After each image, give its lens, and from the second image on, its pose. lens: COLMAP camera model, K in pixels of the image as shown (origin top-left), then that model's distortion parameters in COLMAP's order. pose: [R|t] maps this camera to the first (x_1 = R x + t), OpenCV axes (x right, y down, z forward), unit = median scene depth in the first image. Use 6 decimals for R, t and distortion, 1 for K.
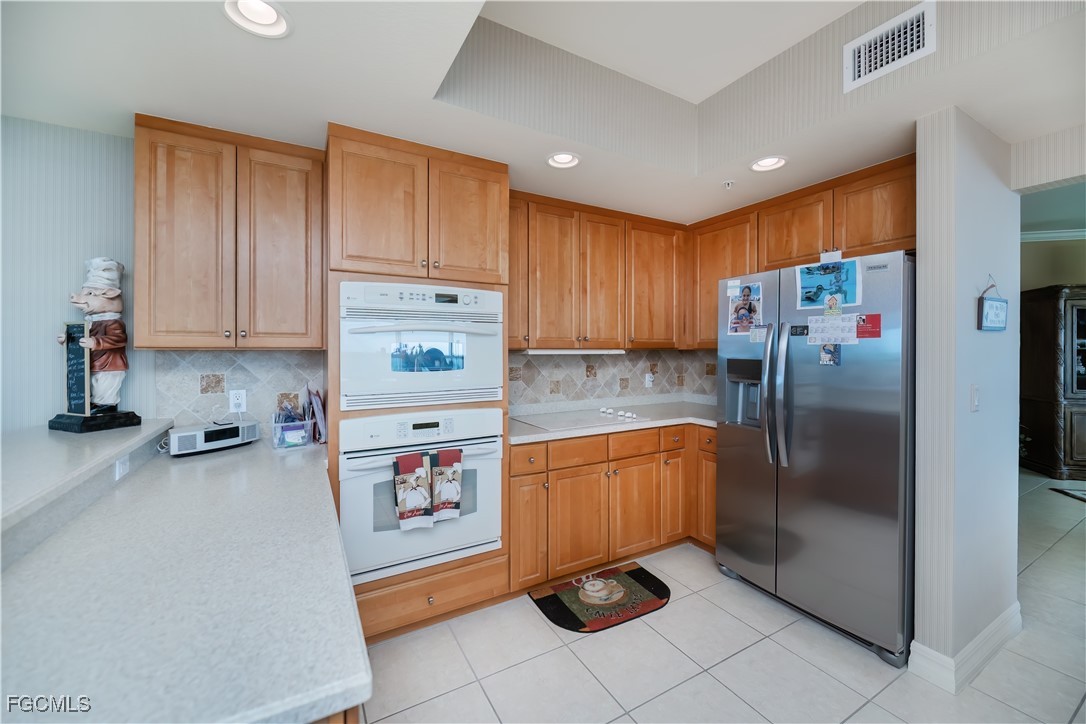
lens RADIAL K [[432.2, 0, 543.3], [0, 432.2, 351.6], [0, 0, 1]] dist [-0.000695, -0.000093]
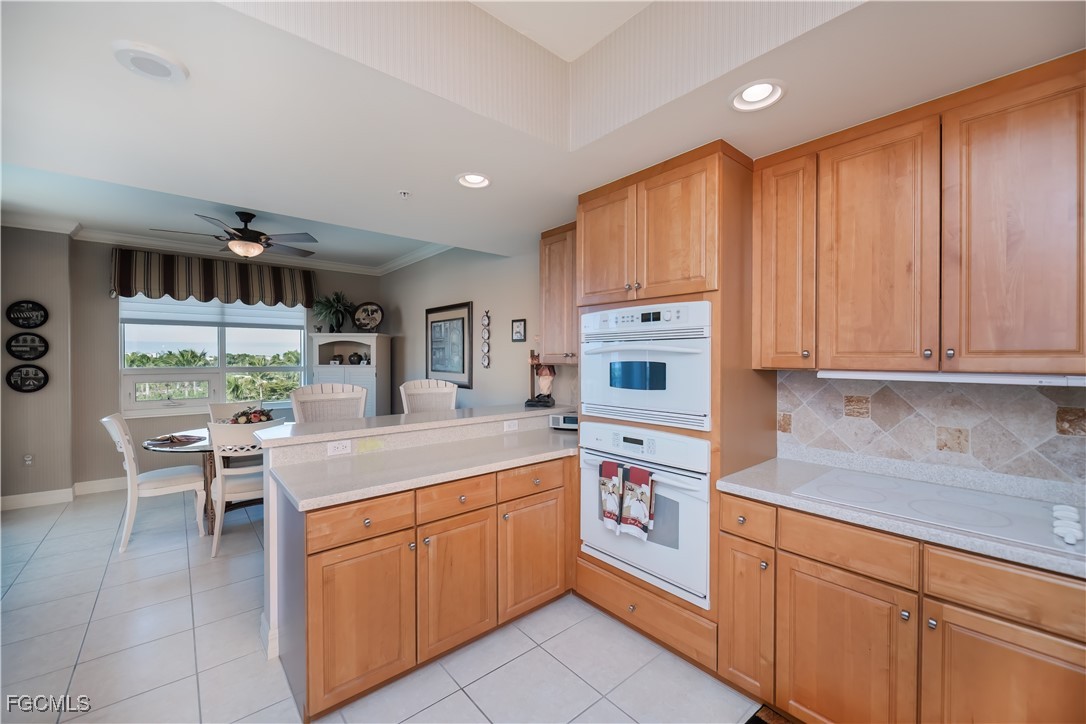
lens RADIAL K [[423.6, 0, 543.0], [0, 423.6, 362.0], [0, 0, 1]] dist [-0.000187, -0.000101]
pose [[0.195525, 0.010858, -0.980639, 0.690547], [-0.006083, 0.999933, 0.009859, -0.029058], [0.980680, 0.004037, 0.195578, 0.581258]]
